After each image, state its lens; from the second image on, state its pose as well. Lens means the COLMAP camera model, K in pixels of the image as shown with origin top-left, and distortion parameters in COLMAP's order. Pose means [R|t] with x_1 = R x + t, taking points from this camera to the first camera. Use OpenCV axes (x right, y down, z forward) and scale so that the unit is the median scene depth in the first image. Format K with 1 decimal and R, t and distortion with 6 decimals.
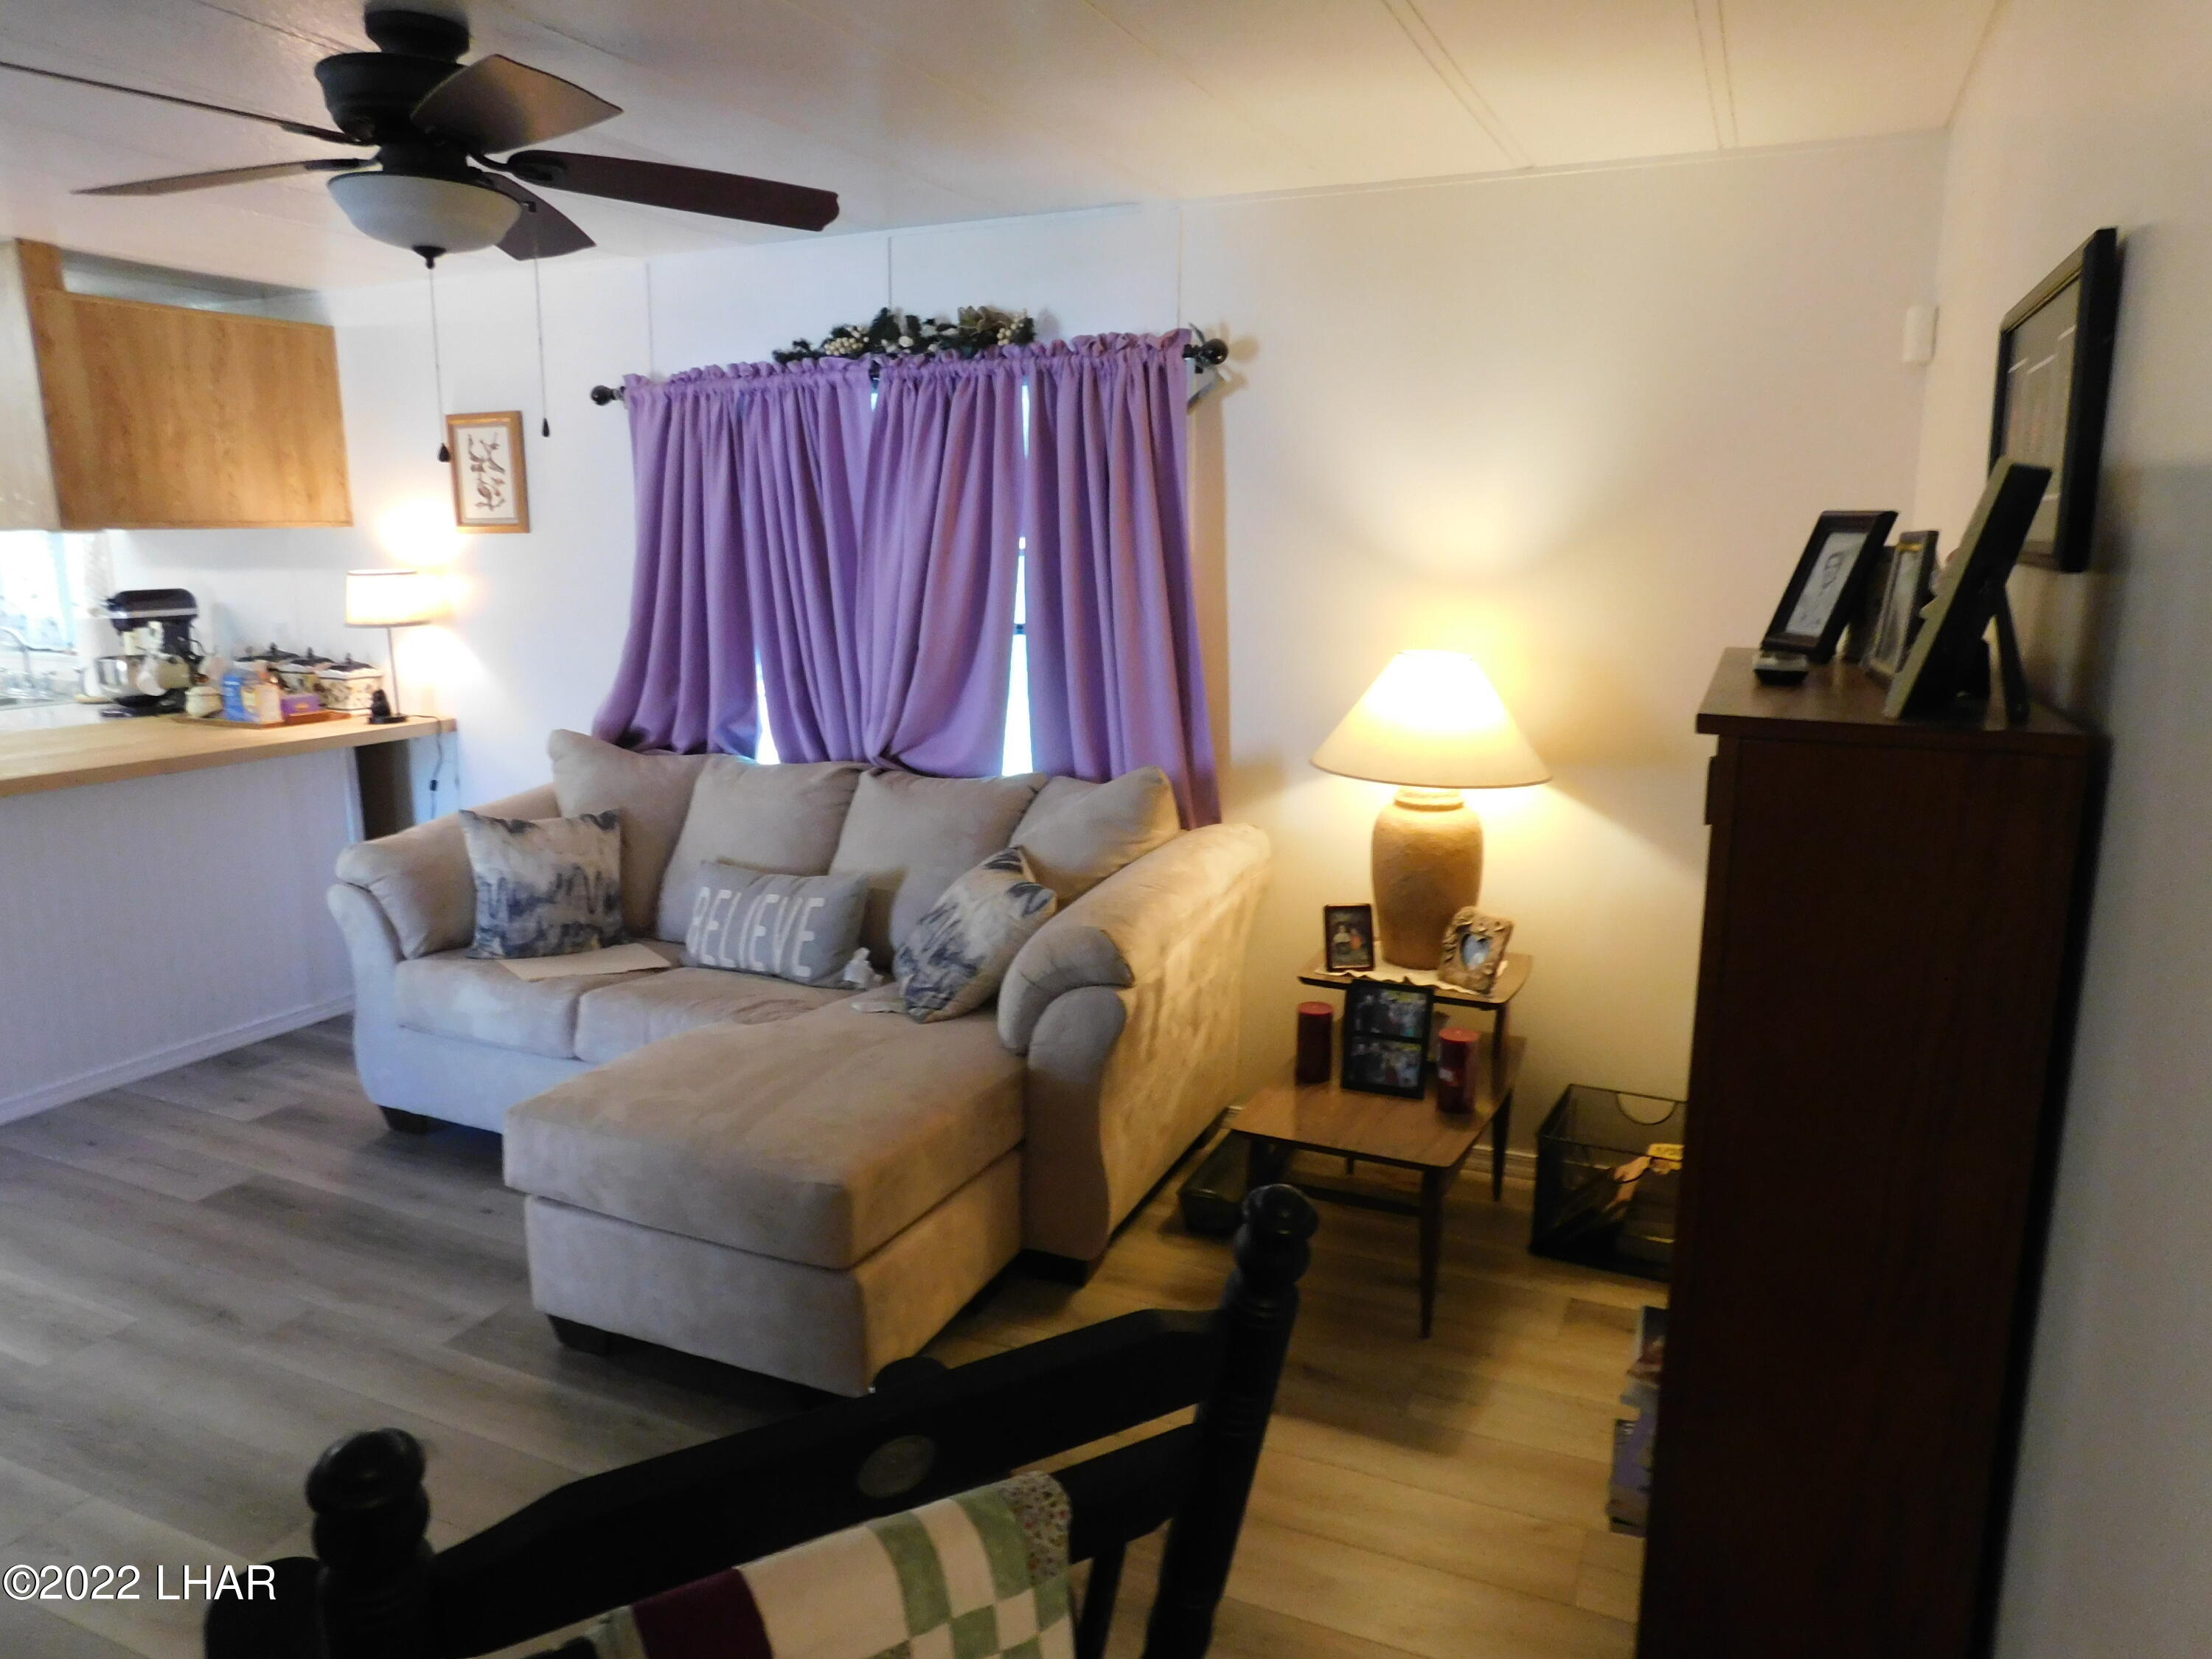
lens RADIAL K [[1465.9, 0, 1124.1], [0, 1465.9, 821.8], [0, 0, 1]] dist [-0.071395, 0.056015]
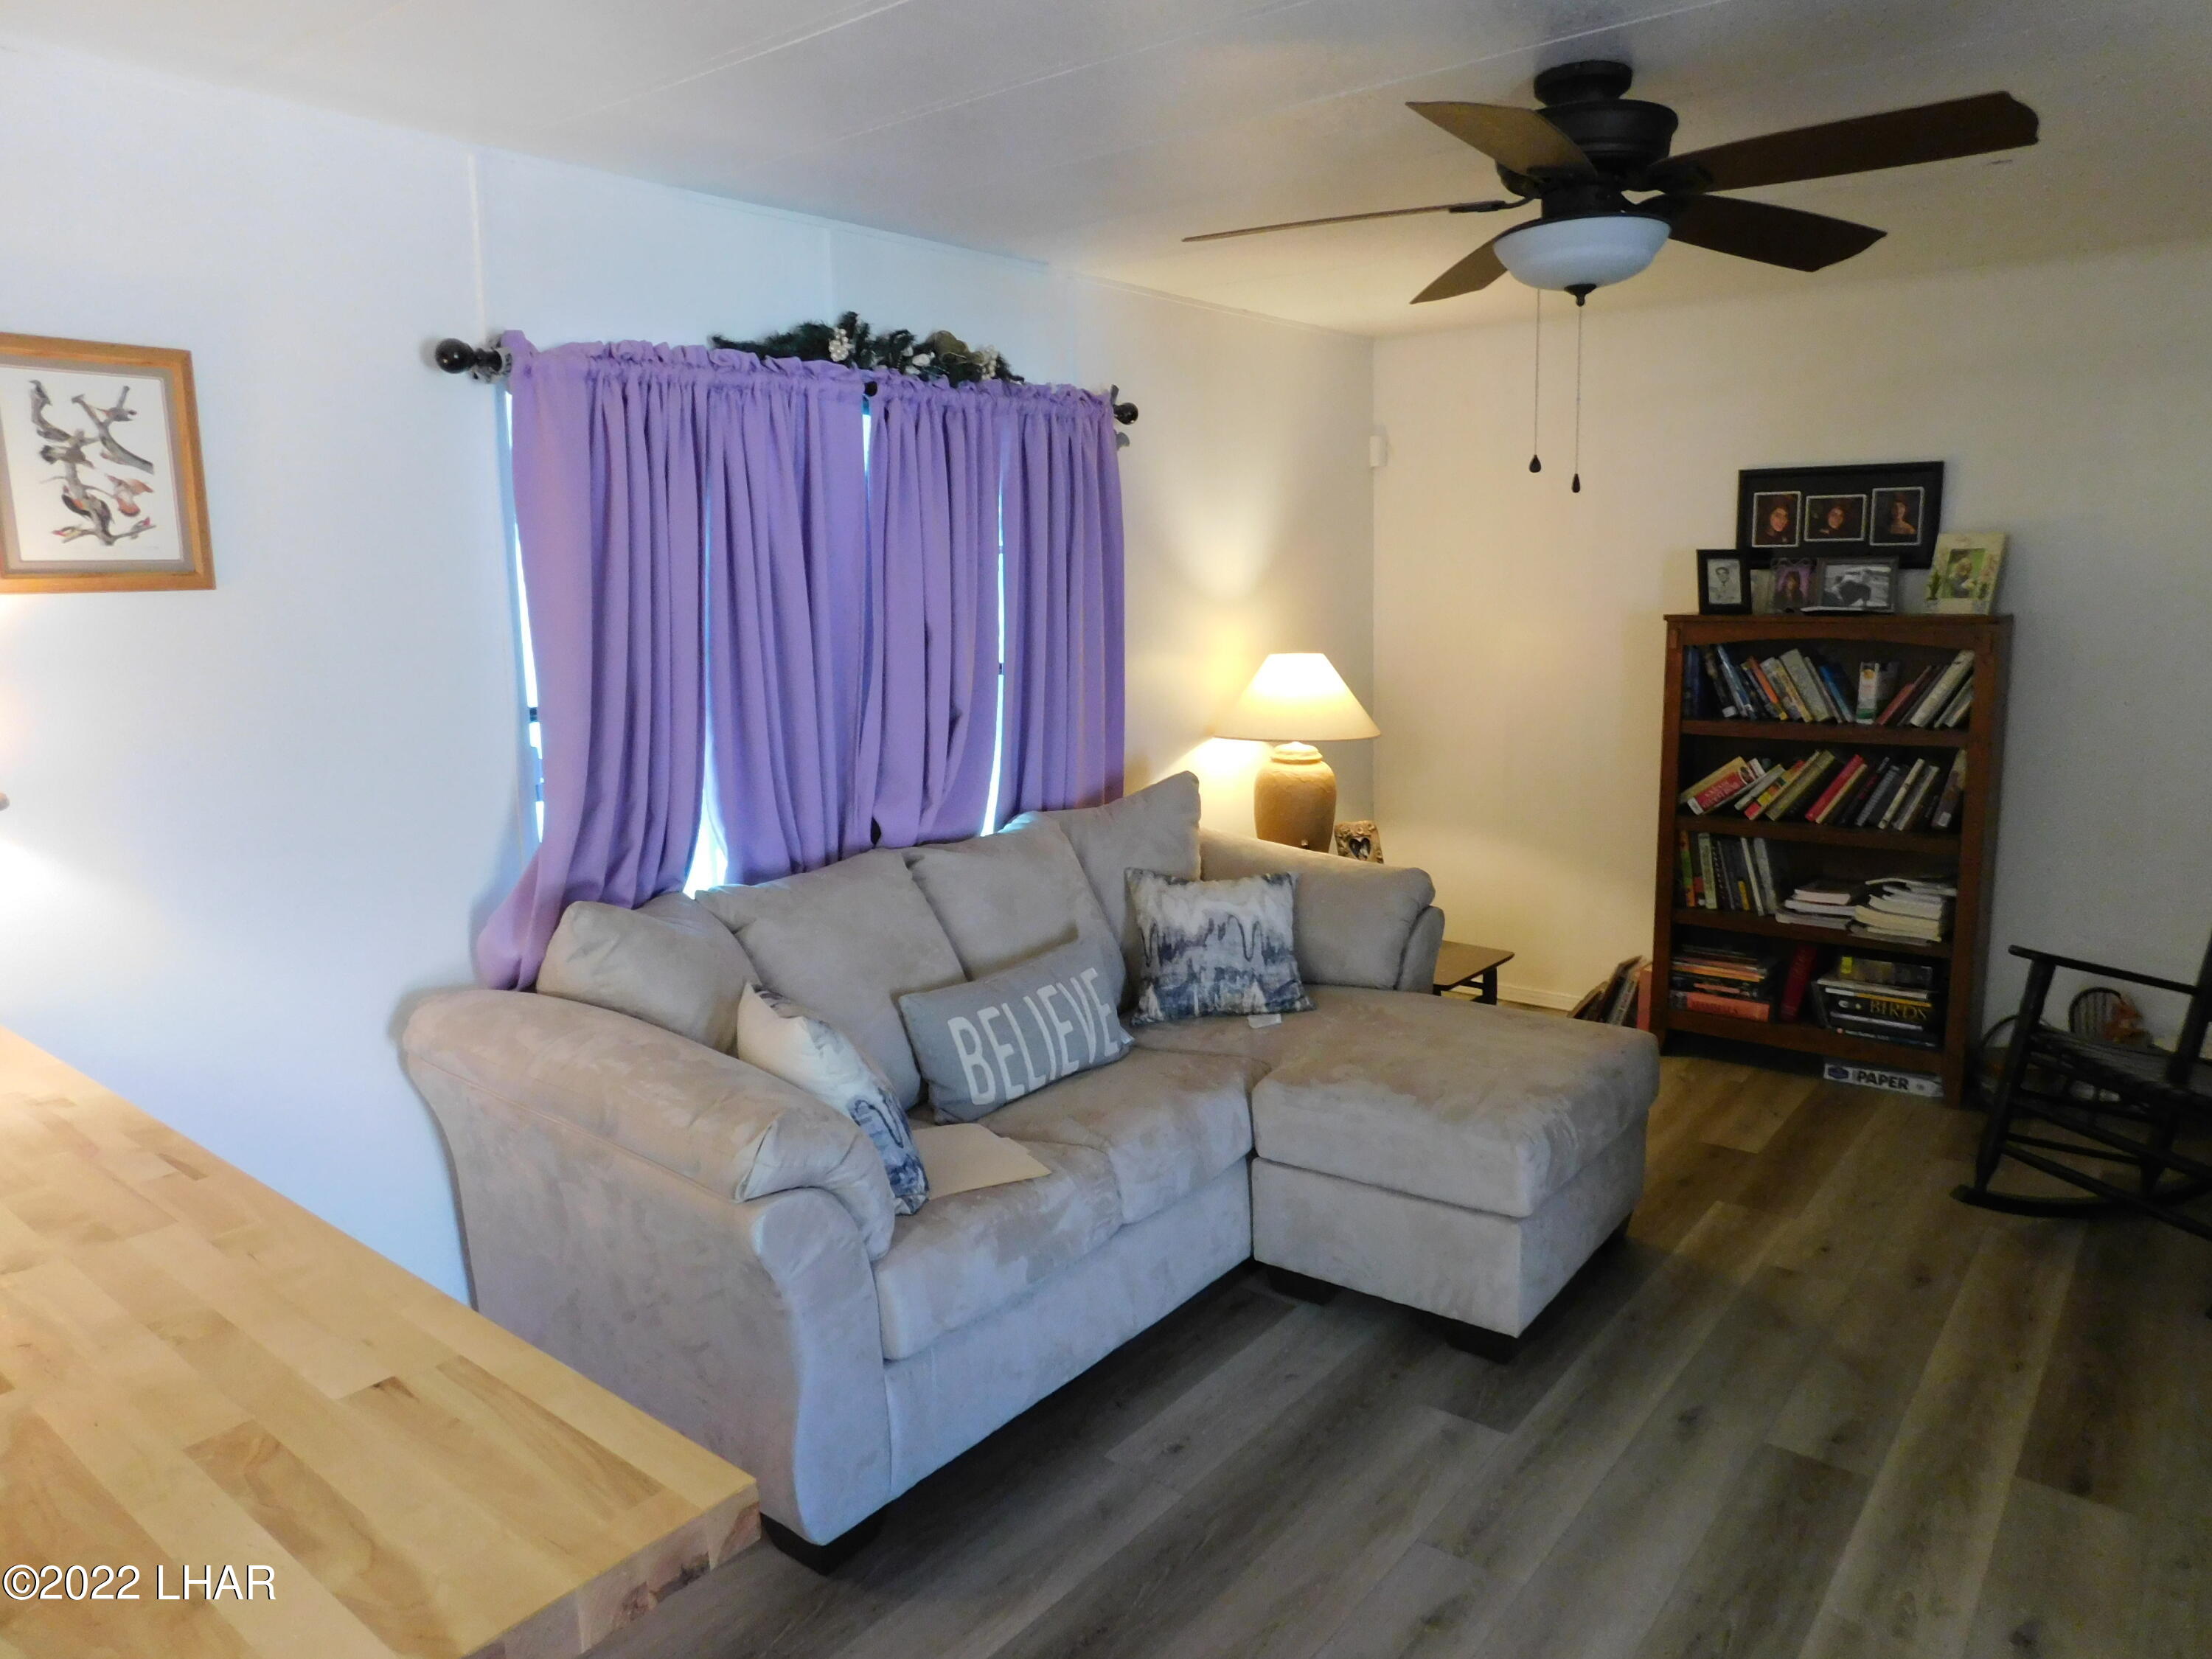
lens RADIAL K [[1465.9, 0, 1113.3], [0, 1465.9, 827.2], [0, 0, 1]] dist [-0.071395, 0.056015]
pose [[0.244224, -0.173209, 0.954124, -0.989126], [0.209527, 0.970102, 0.122478, -0.132837], [-0.946812, 0.170003, 0.273214, 0.672776]]
